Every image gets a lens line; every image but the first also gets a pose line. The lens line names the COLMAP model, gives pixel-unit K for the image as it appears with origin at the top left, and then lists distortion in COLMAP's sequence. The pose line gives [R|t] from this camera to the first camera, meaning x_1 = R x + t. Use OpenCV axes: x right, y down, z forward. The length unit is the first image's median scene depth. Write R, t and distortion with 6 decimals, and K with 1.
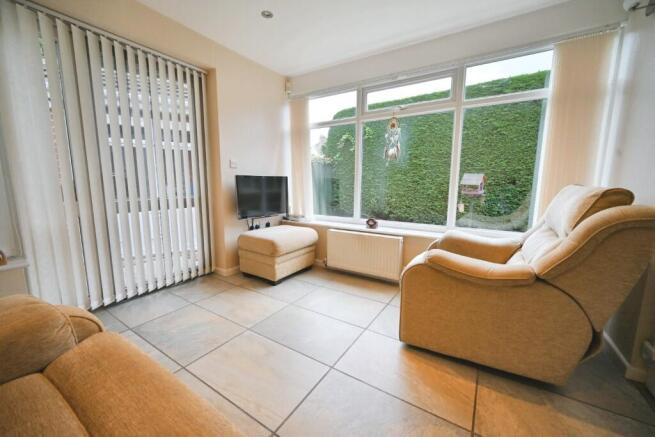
lens RADIAL K [[257.3, 0, 324.8], [0, 257.3, 217.5], [0, 0, 1]] dist [-0.001799, -0.000207]
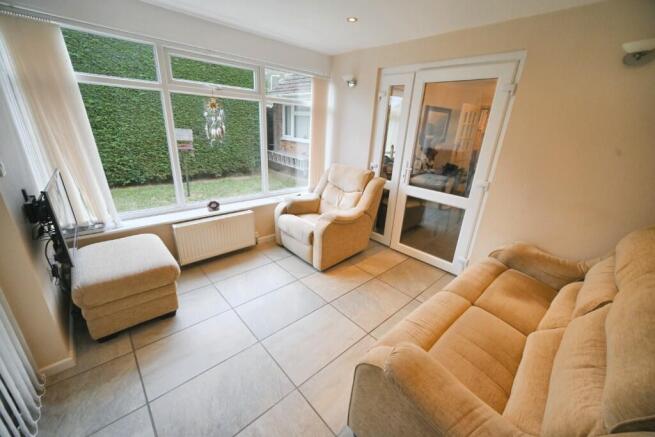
lens RADIAL K [[257.3, 0, 325.7], [0, 257.3, 220.6], [0, 0, 1]] dist [-0.001799, -0.000207]
pose [[0.248446, -0.333511, 0.909420, -0.675360], [0.074096, 0.942650, 0.325455, -0.228419], [-0.965808, -0.013474, 0.258909, 0.319749]]
